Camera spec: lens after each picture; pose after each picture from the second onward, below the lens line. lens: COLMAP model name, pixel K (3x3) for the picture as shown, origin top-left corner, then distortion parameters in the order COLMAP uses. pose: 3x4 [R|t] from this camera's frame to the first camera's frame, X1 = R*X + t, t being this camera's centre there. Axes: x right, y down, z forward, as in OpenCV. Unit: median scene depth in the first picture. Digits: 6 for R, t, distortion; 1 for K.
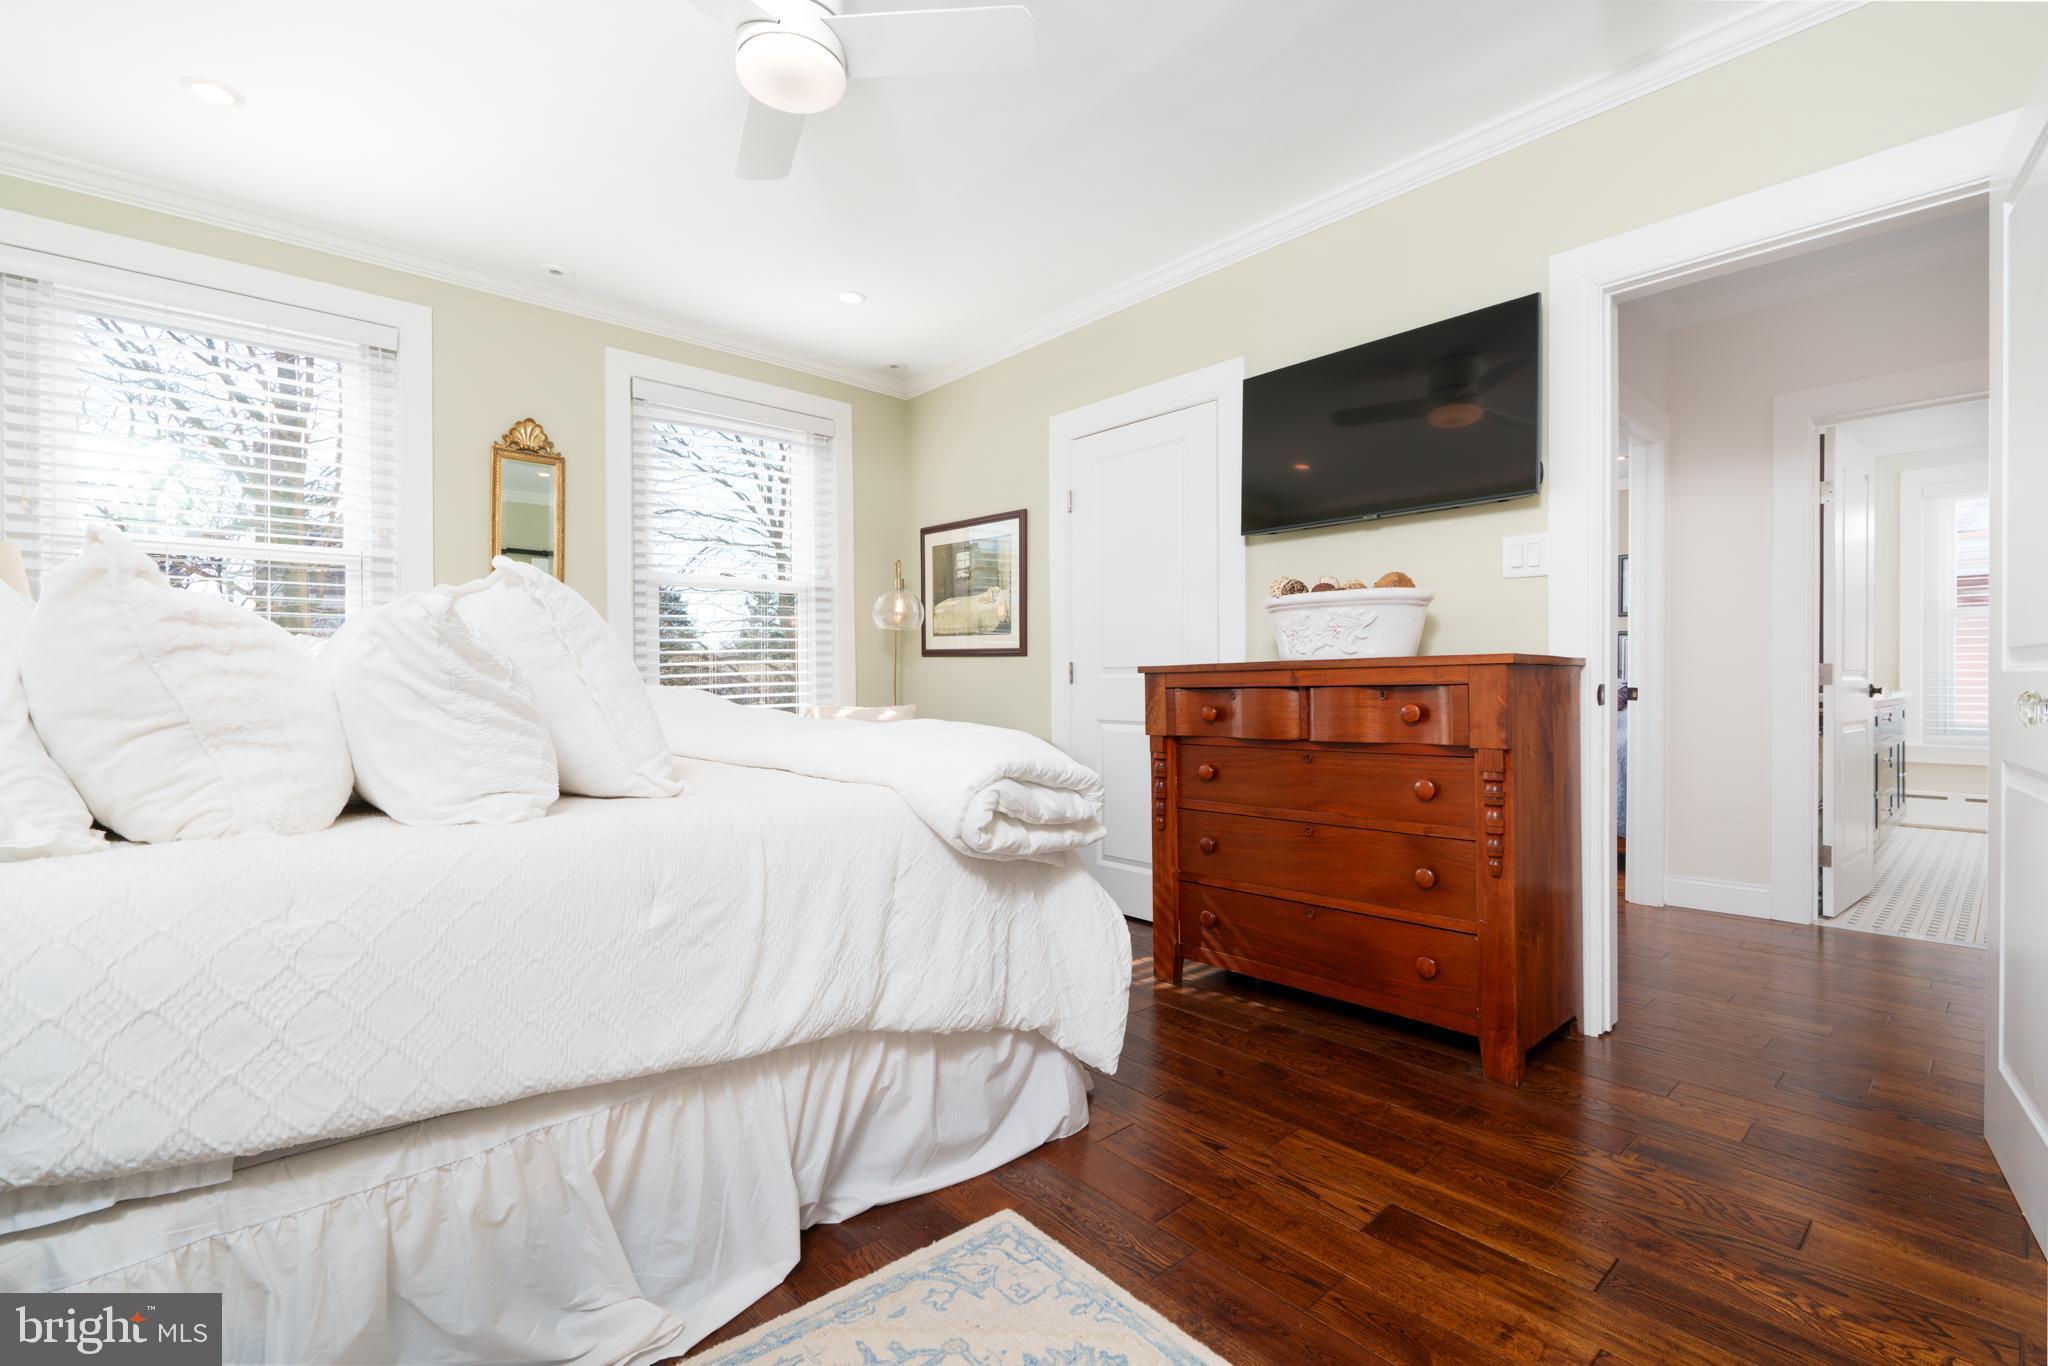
lens RADIAL K [[908.5, 0, 1024.4], [0, 908.5, 679.8], [0, 0, 1]] dist [-0.018864, -0.000844]
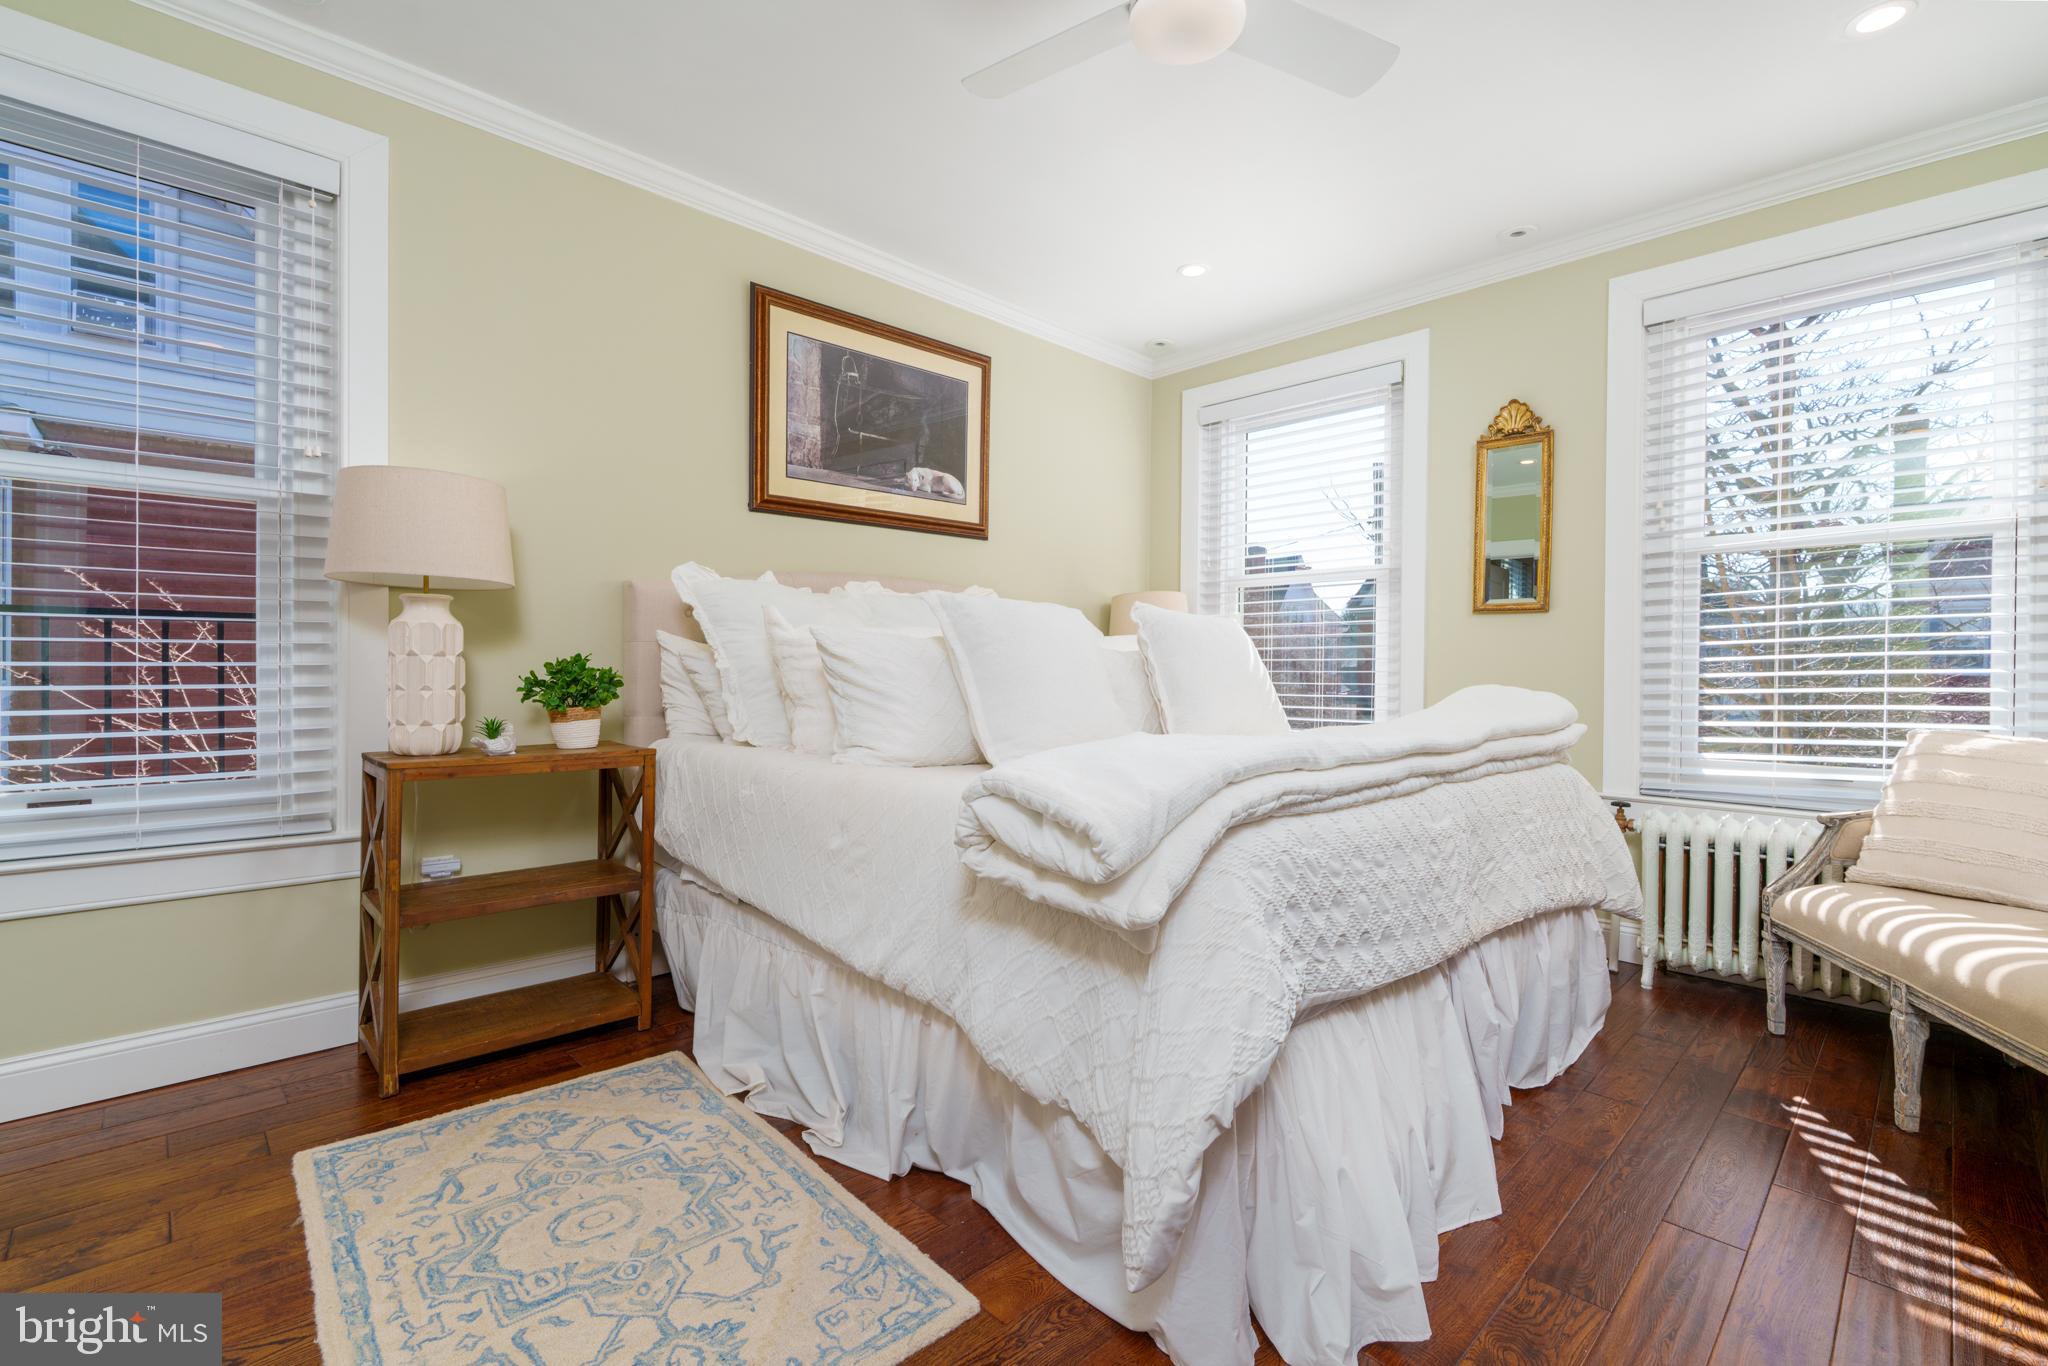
lens RADIAL K [[908.5, 0, 1027.3], [0, 908.5, 680.1], [0, 0, 1]] dist [-0.018864, -0.000844]
pose [[0.035519, 0.016059, -0.999240, 0.386976], [-0.002050, 0.999870, 0.015996, -0.011544], [0.999367, 0.001481, 0.035547, 0.469561]]
